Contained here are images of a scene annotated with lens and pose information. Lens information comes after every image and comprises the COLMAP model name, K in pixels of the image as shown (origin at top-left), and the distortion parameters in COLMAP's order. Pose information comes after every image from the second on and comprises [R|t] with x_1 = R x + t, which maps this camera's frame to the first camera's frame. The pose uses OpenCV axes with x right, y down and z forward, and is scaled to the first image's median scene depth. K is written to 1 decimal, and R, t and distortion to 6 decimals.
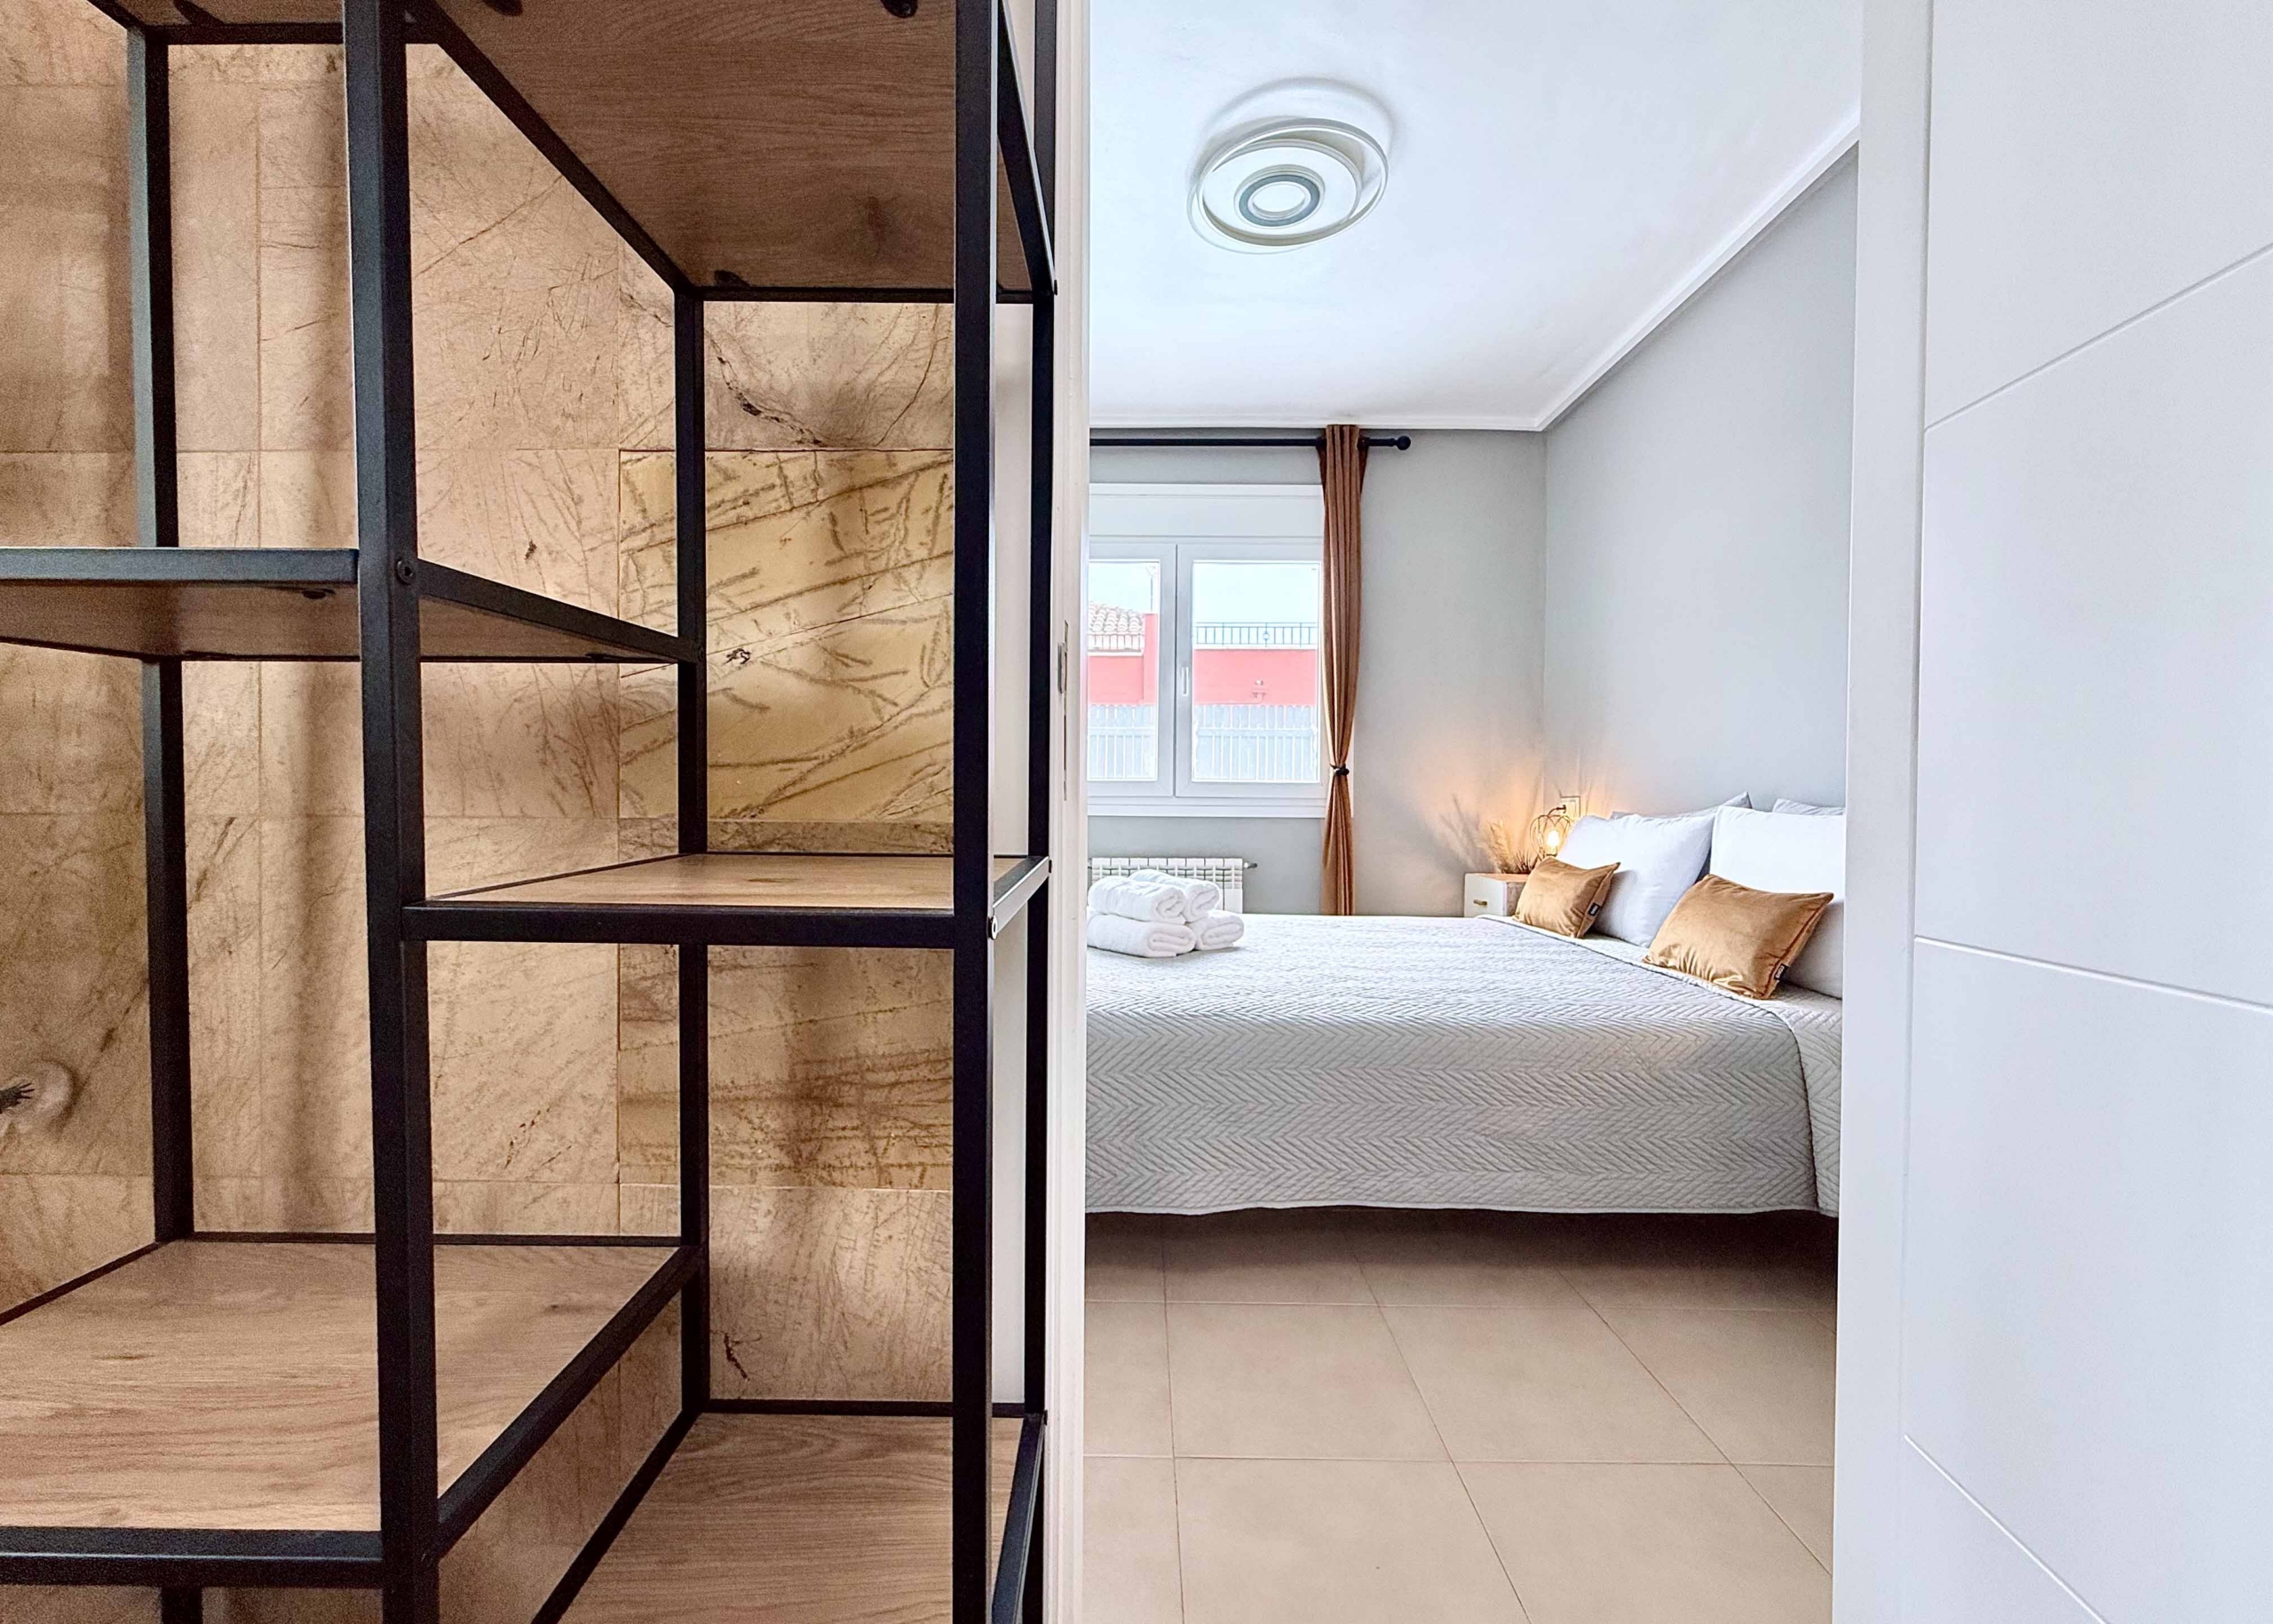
lens RADIAL K [[918.3, 0, 1133.9], [0, 918.3, 822.1], [0, 0, 1]] dist [-0.004443, 0.001571]
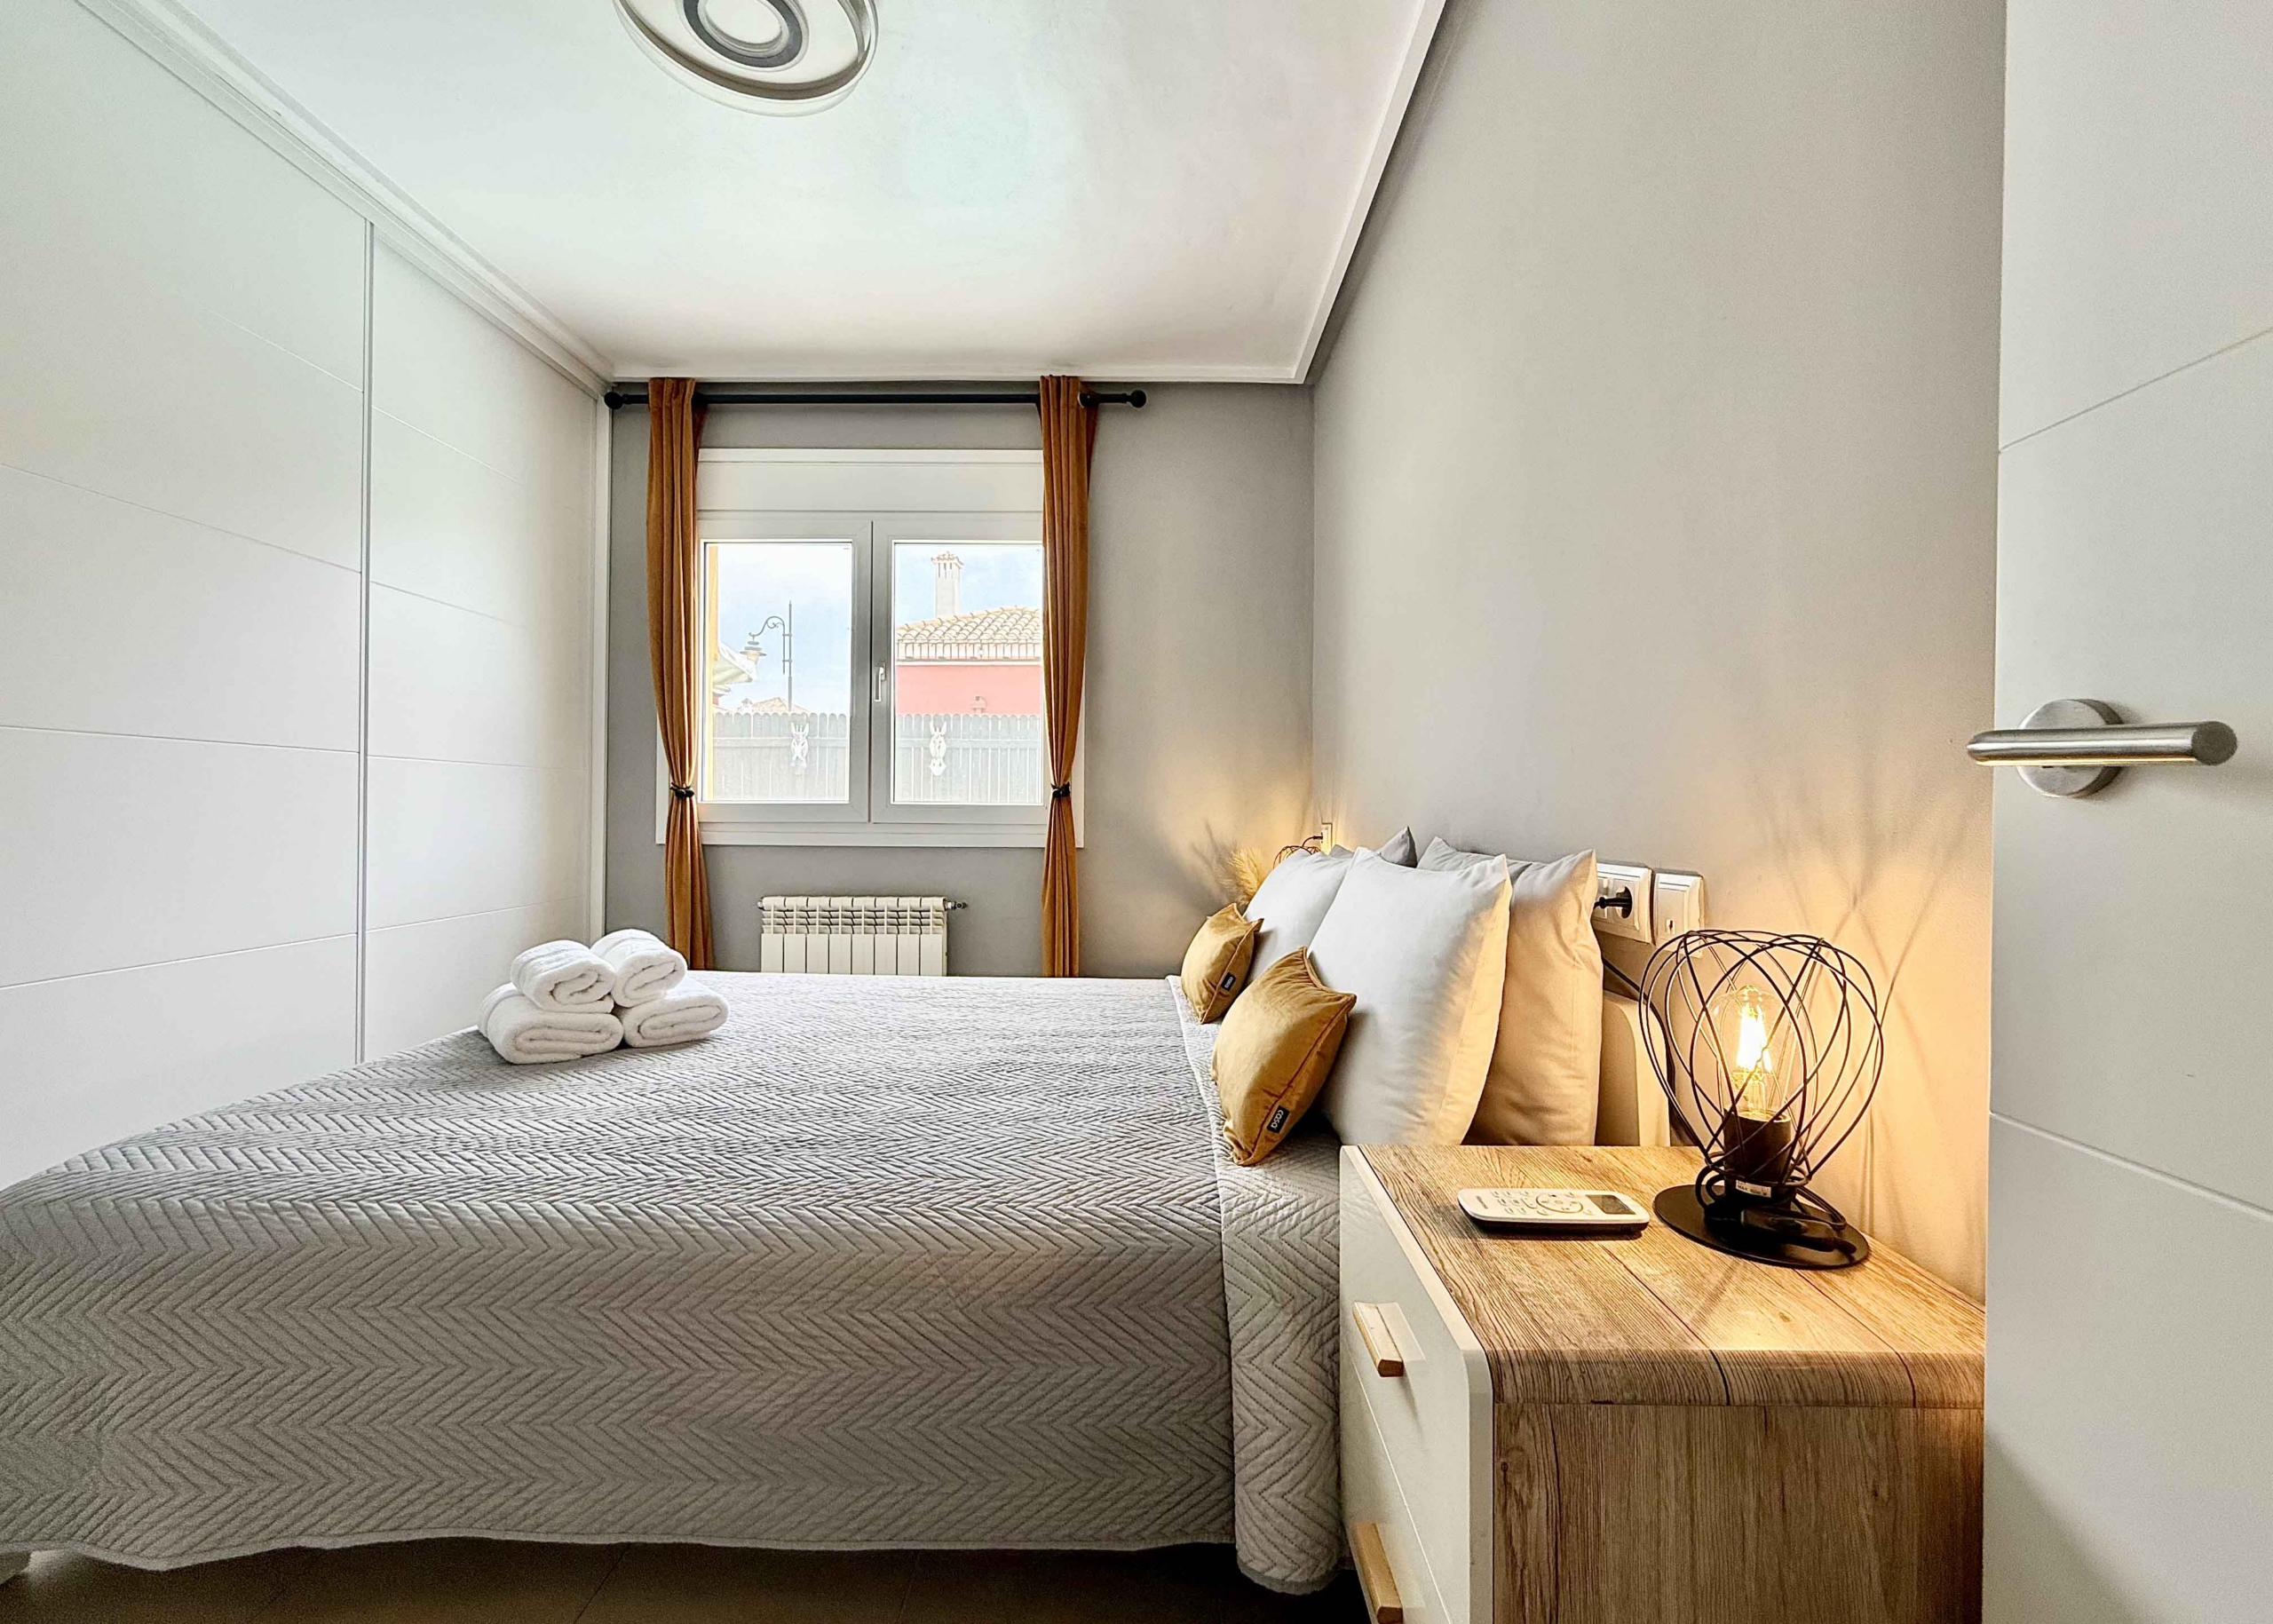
lens RADIAL K [[918.3, 0, 1140.2], [0, 918.3, 814.5], [0, 0, 1]] dist [-0.004443, 0.001571]
pose [[0.999998, -0.001562, -0.001424, 0.296466], [0.001532, 0.999783, -0.020785, -0.017290], [0.001456, 0.020782, 0.999783, 0.172776]]
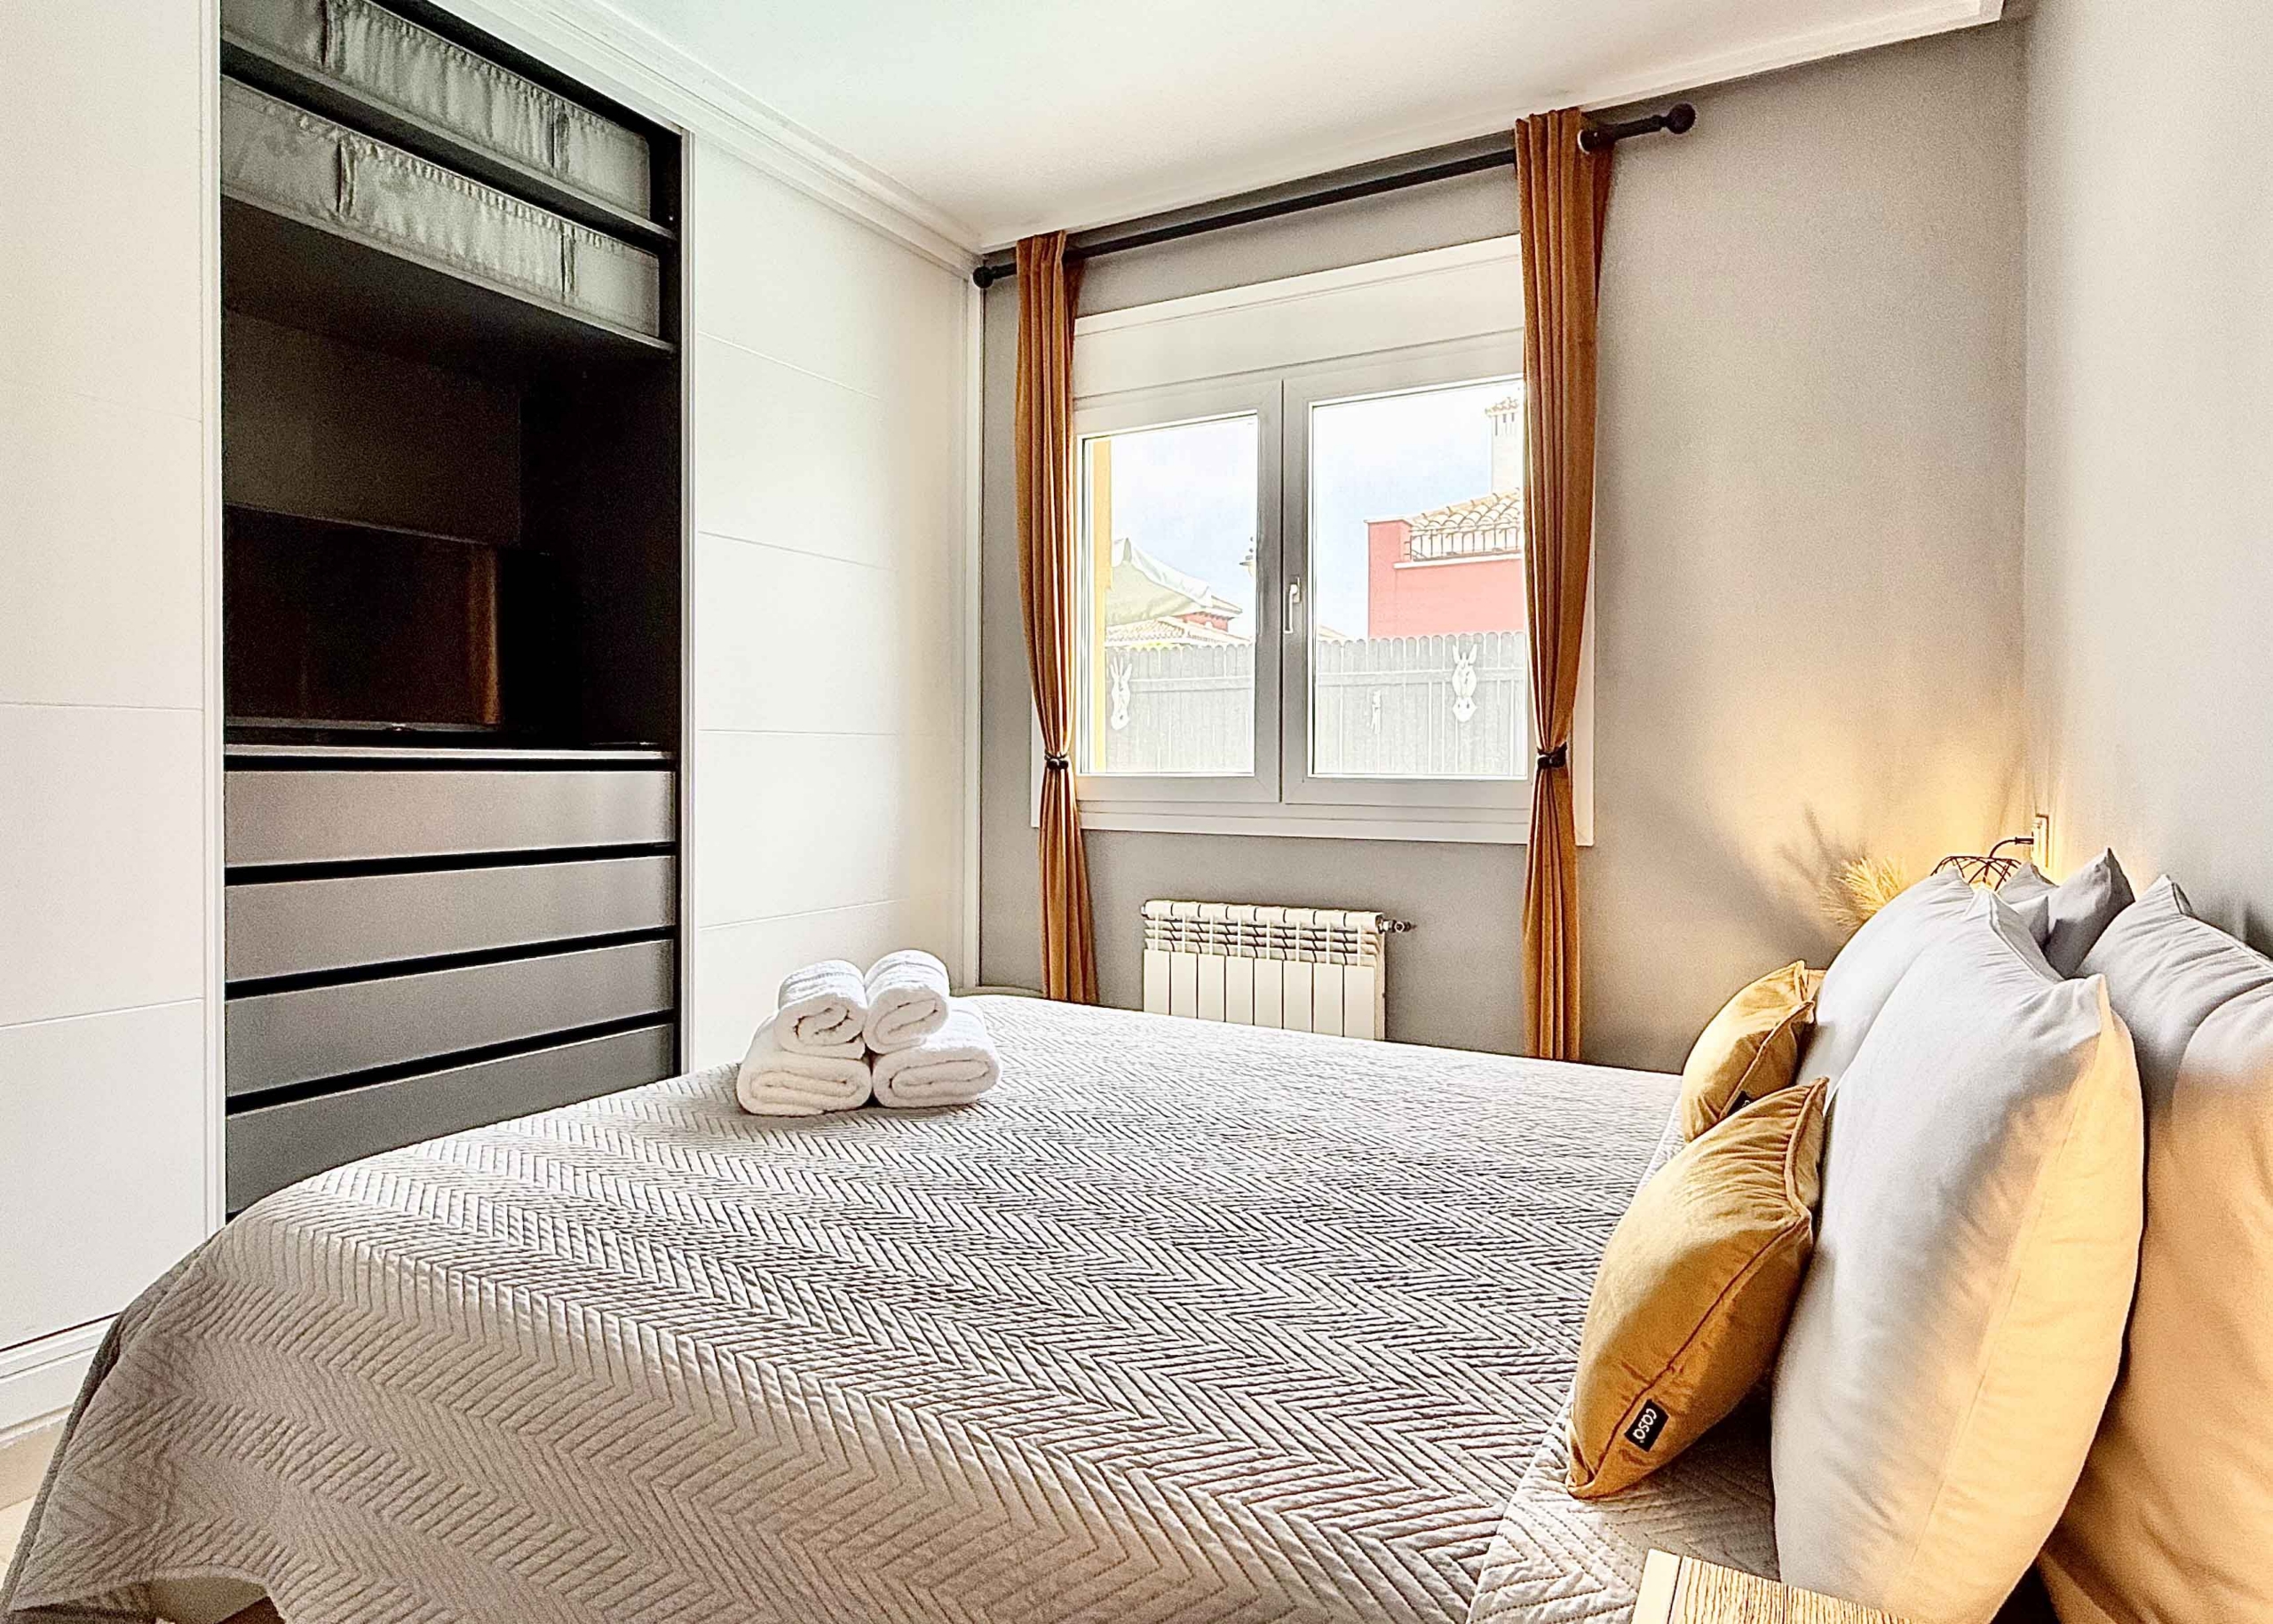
lens RADIAL K [[1278.1, 0, 1164.3], [0, 1278.1, 771.8], [0, 0, 1]] dist [-0.002506, 0.001299]
pose [[0.882114, -0.003145, -0.471025, 0.374832], [-0.005379, 0.999845, -0.016750, -0.034043], [0.471005, 0.017309, 0.881961, 0.239718]]
